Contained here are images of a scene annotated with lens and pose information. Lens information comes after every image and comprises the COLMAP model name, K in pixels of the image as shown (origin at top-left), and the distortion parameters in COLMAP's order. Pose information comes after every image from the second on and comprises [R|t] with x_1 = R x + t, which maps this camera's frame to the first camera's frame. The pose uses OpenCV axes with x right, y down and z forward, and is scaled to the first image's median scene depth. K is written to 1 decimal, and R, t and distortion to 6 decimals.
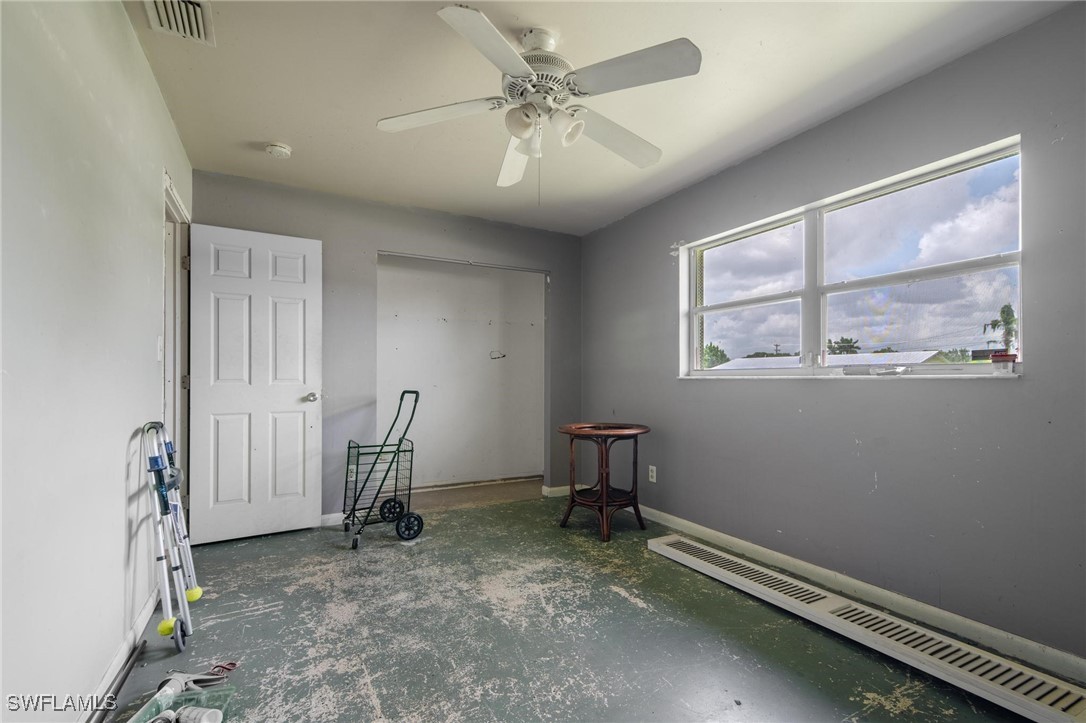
lens RADIAL K [[500.3, 0, 552.0], [0, 500.3, 371.6], [0, 0, 1]] dist [0.018911, -0.000285]
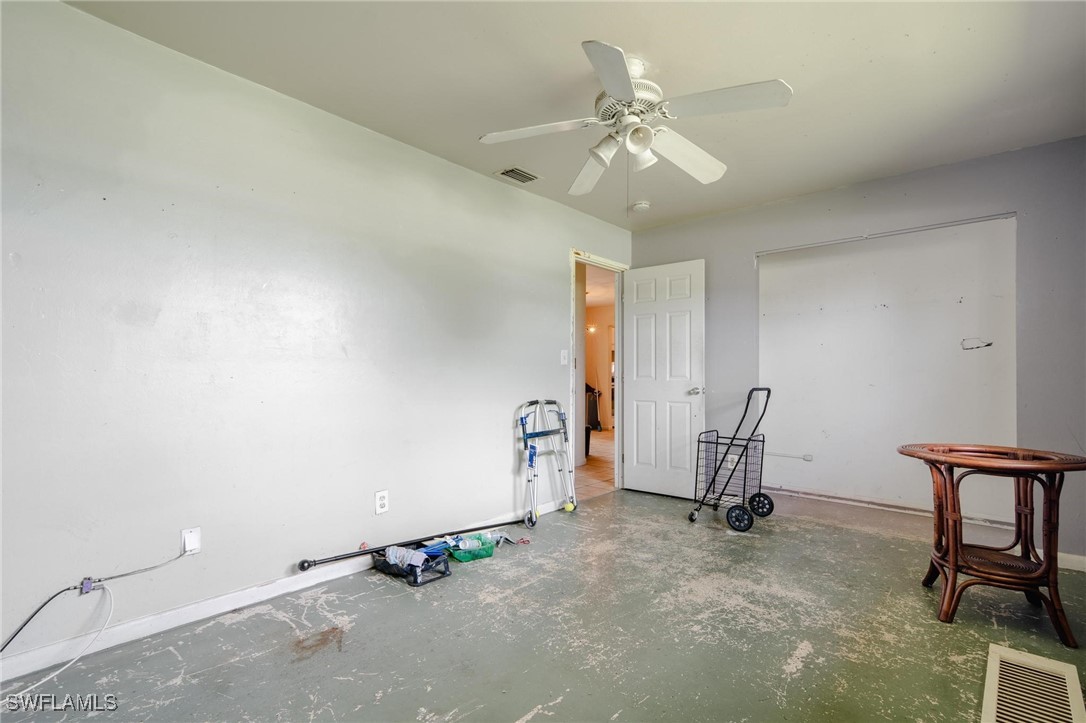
lens RADIAL K [[500.3, 0, 545.1], [0, 500.3, 363.6], [0, 0, 1]] dist [0.018911, -0.000285]
pose [[0.334735, -0.021850, -0.942059, 0.654072], [0.010075, 0.999757, -0.019608, 0.005903], [0.942258, -0.002928, 0.334874, 0.317432]]
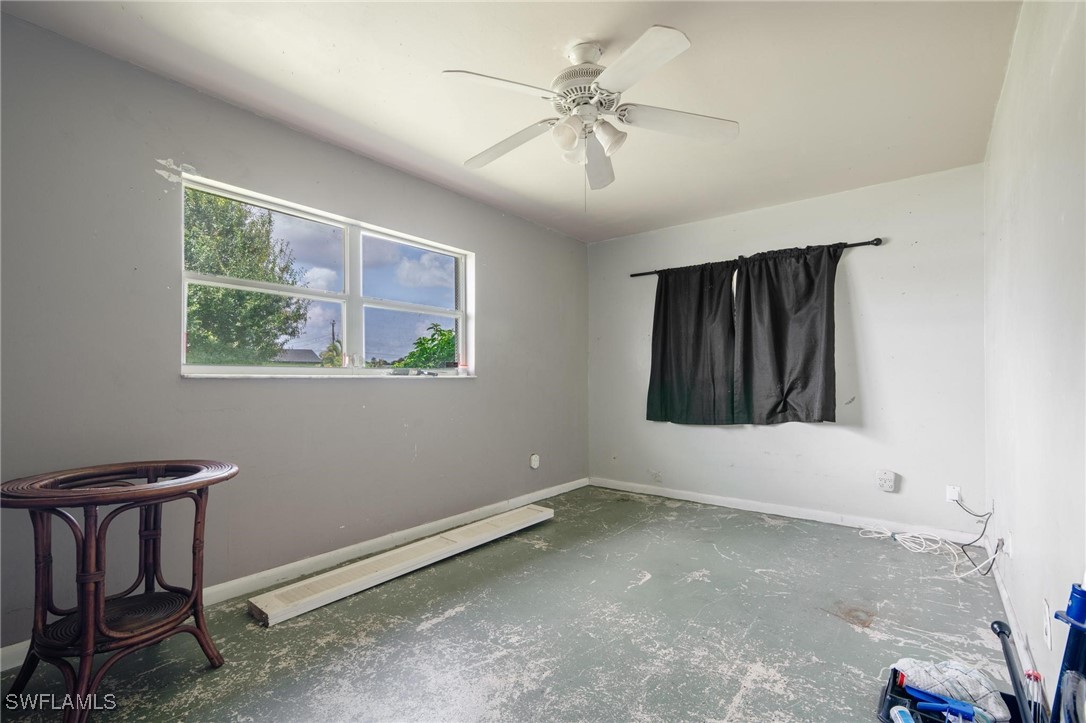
lens RADIAL K [[500.3, 0, 549.7], [0, 500.3, 381.7], [0, 0, 1]] dist [0.018911, -0.000285]
pose [[-0.408645, -0.005514, 0.912677, -0.647201], [-0.015626, 0.999877, -0.000956, 0.014496], [-0.912560, -0.014652, -0.408681, 1.024364]]
